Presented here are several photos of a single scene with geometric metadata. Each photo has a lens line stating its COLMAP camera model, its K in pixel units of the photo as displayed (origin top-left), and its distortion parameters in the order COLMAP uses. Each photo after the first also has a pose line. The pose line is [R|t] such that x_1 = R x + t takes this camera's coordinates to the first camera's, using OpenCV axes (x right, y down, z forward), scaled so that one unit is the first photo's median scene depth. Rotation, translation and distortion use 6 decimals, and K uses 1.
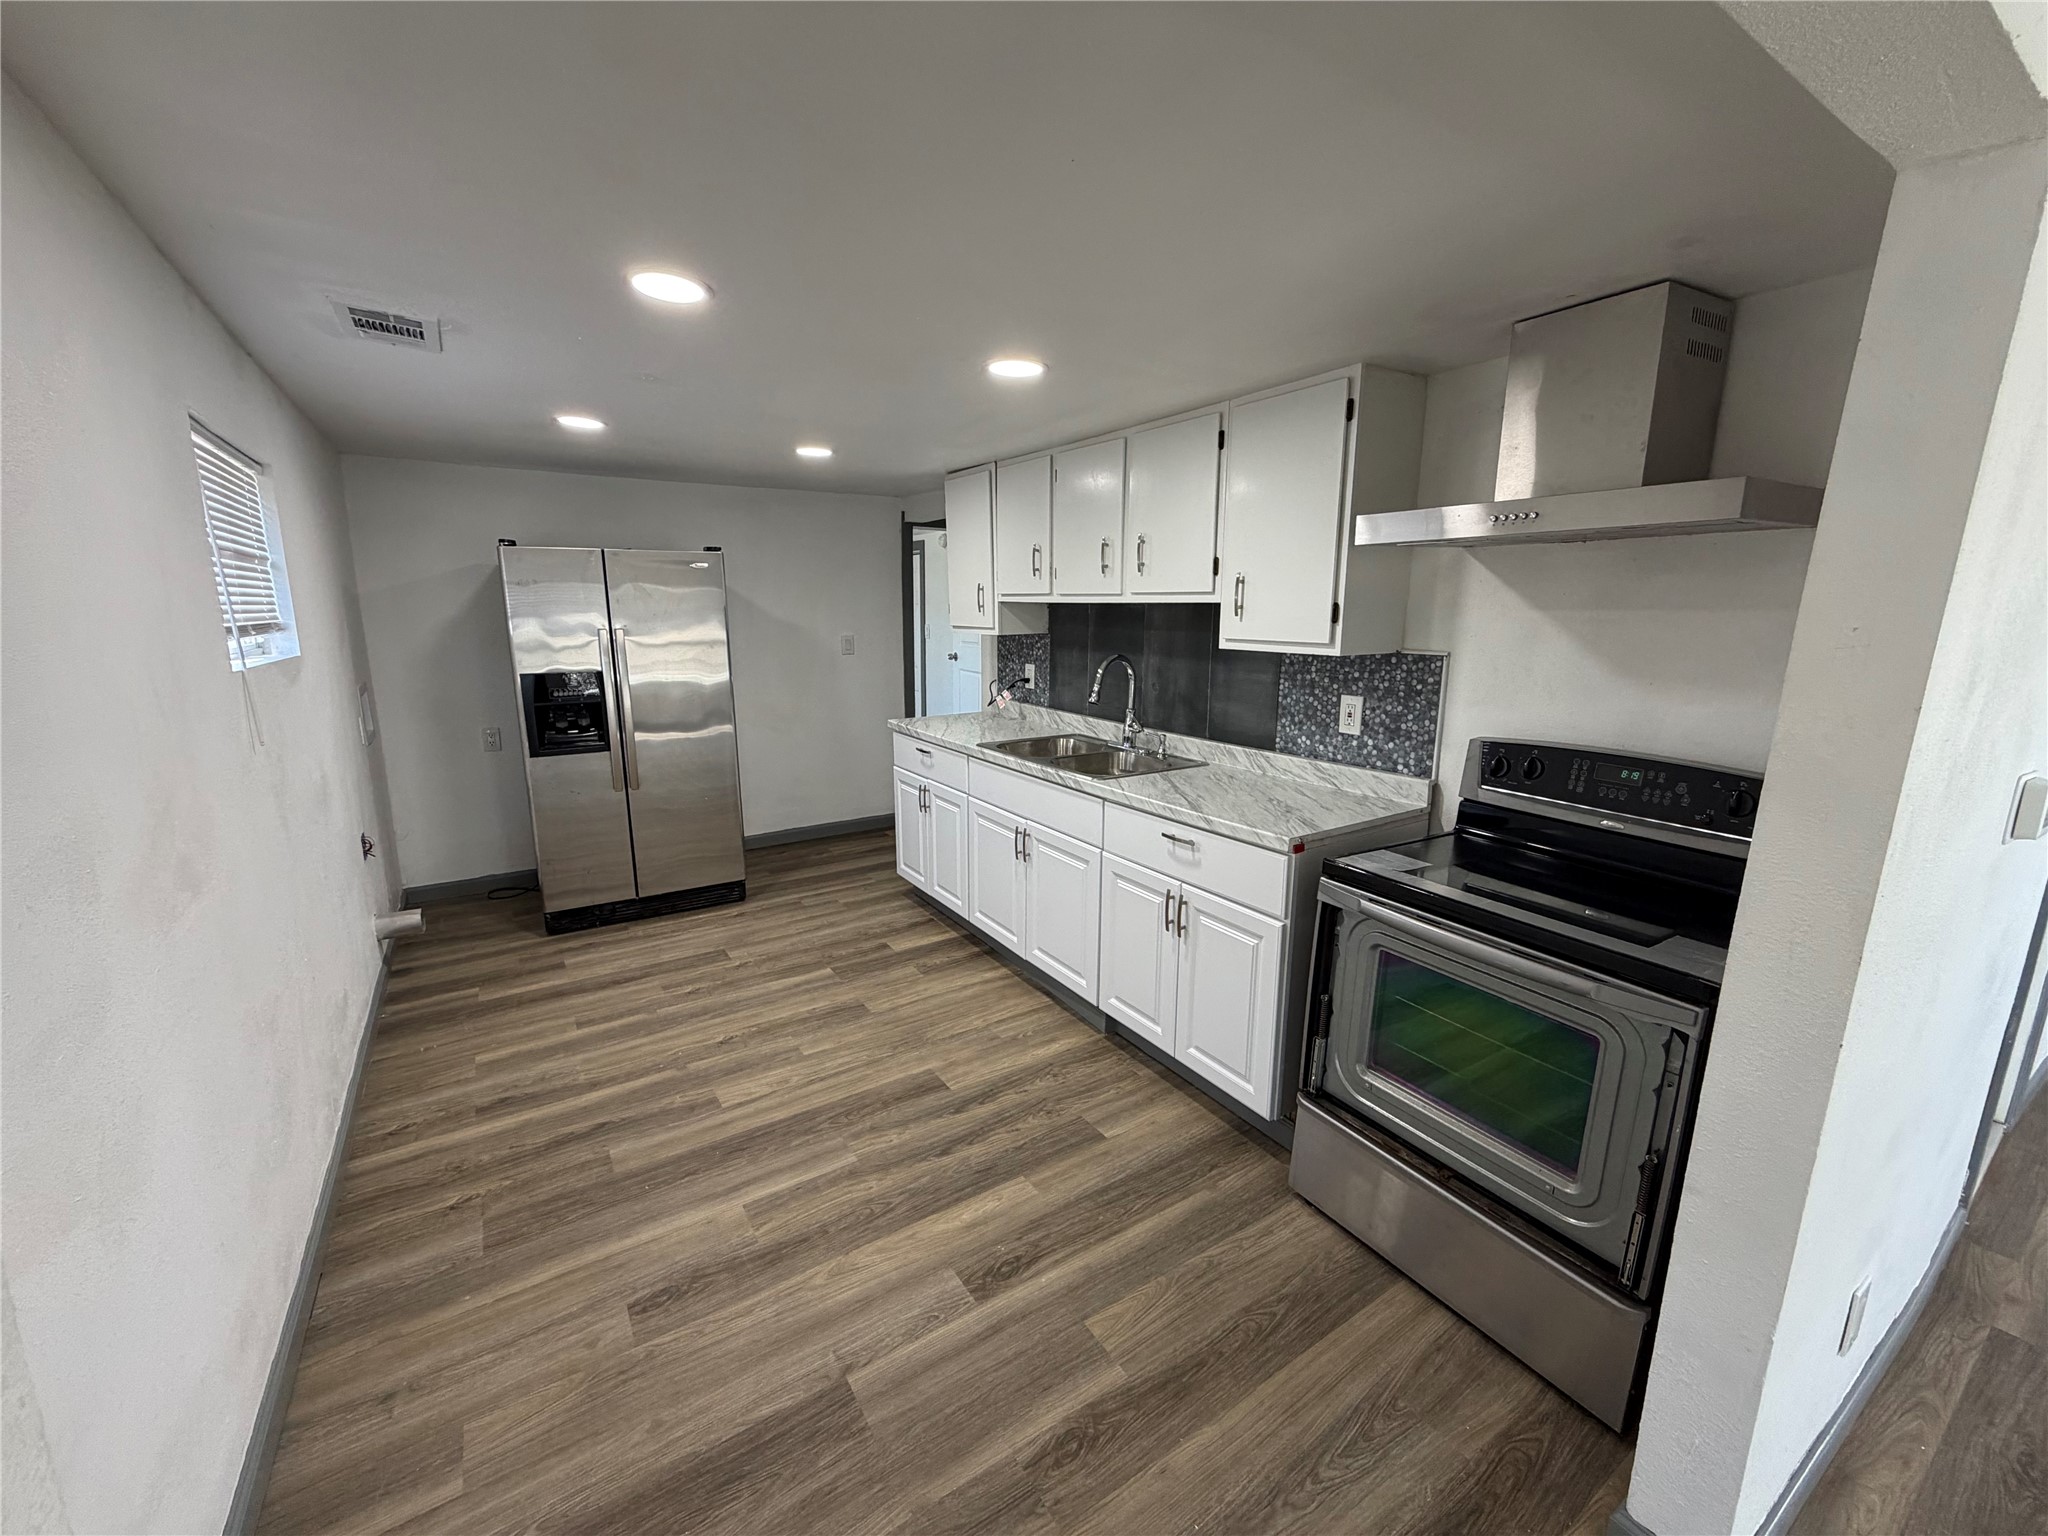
lens RADIAL K [[814.4, 0, 1020.2], [0, 814.4, 776.4], [0, 0, 1]] dist [0.001226, -0.000483]
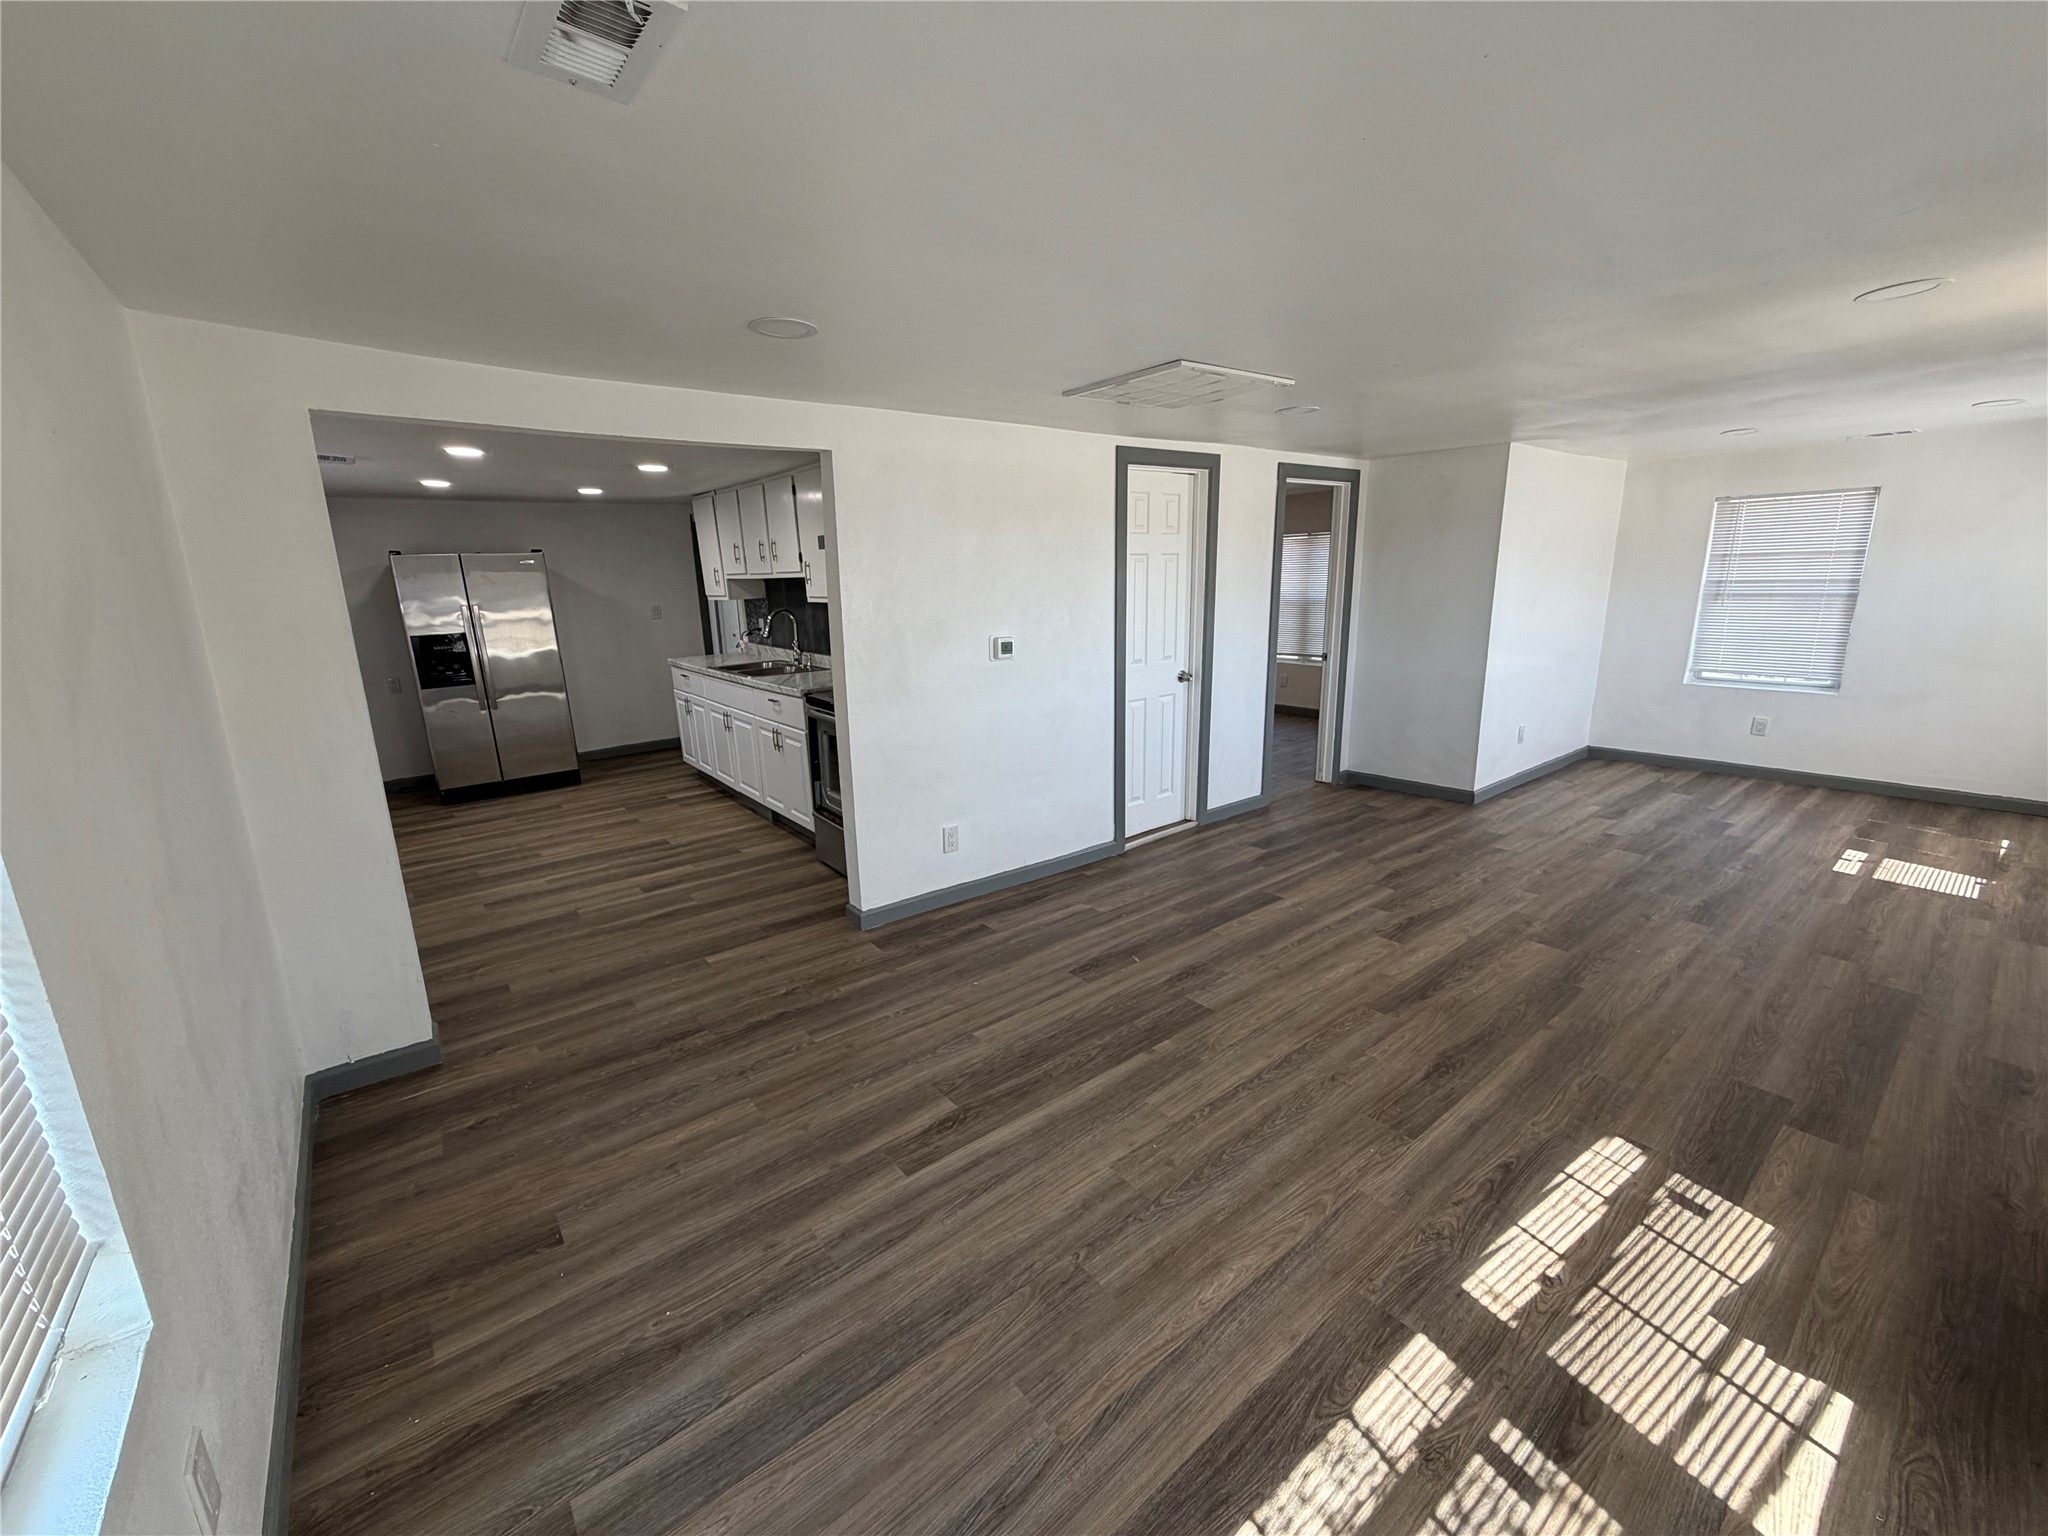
lens RADIAL K [[814.4, 0, 1017.6], [0, 814.4, 771.9], [0, 0, 1]] dist [0.001226, -0.000483]
pose [[0.995016, -0.055962, 0.082536, 0.441135], [0.053180, 0.997953, 0.035520, 0.152598], [-0.084355, -0.030953, 0.995955, -0.727677]]
